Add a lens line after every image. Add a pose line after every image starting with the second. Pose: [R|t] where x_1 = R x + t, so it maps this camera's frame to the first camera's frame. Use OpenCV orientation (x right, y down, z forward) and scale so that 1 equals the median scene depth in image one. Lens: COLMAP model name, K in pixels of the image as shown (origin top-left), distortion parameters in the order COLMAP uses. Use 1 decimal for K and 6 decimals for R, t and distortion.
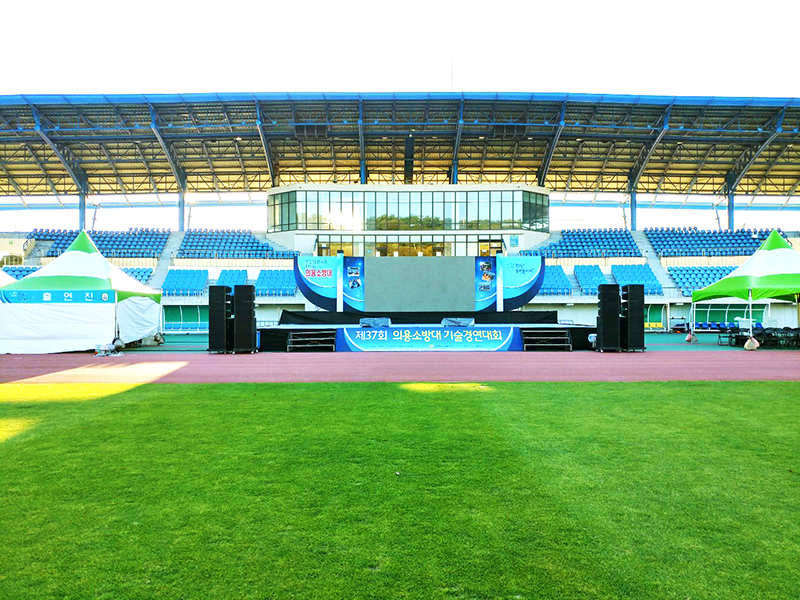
lens RADIAL K [[646.1, 0, 402.0], [0, 646.1, 295.1], [0, 0, 1]] dist [-0.025725, 0.040839]
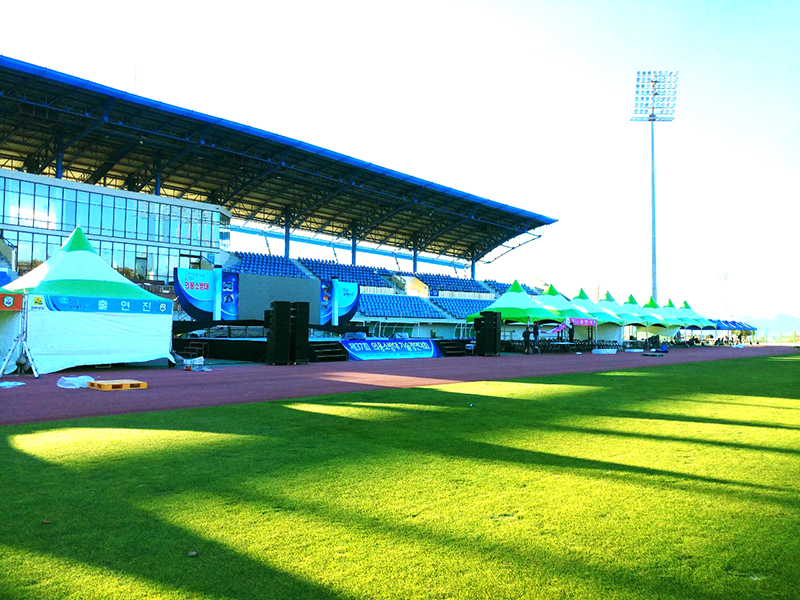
lens RADIAL K [[646.1, 0, 395.3], [0, 646.1, 299.2], [0, 0, 1]] dist [-0.025725, 0.040839]
pose [[0.674161, 0.045644, 0.737172, -5.746708], [-0.035825, 0.998935, -0.029090, 0.039585], [-0.737715, -0.006798, 0.675078, 0.857929]]
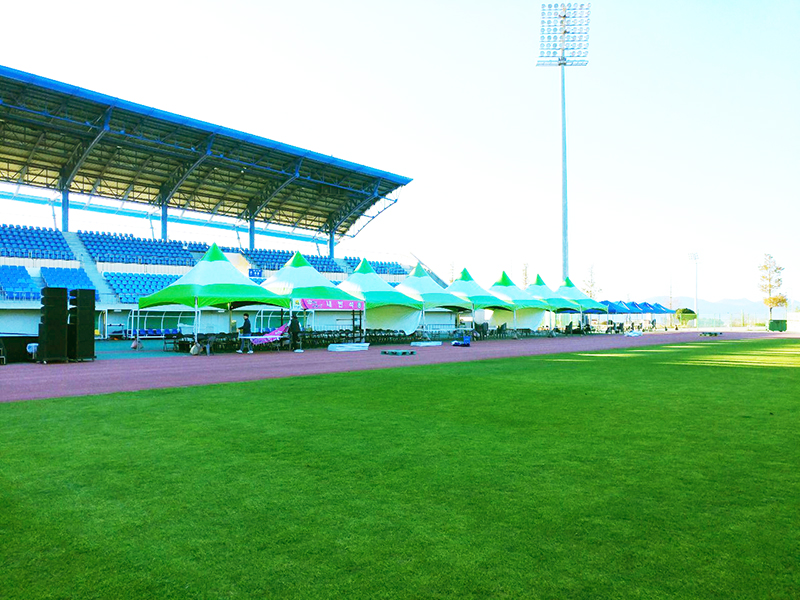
lens RADIAL K [[646.1, 0, 396.5], [0, 646.1, 311.7], [0, 0, 1]] dist [-0.025725, 0.040839]
pose [[0.670584, 0.008710, 0.741783, -0.151025], [-0.020088, 0.999778, 0.006421, 0.008060], [-0.741562, -0.019207, 0.670610, 0.261994]]
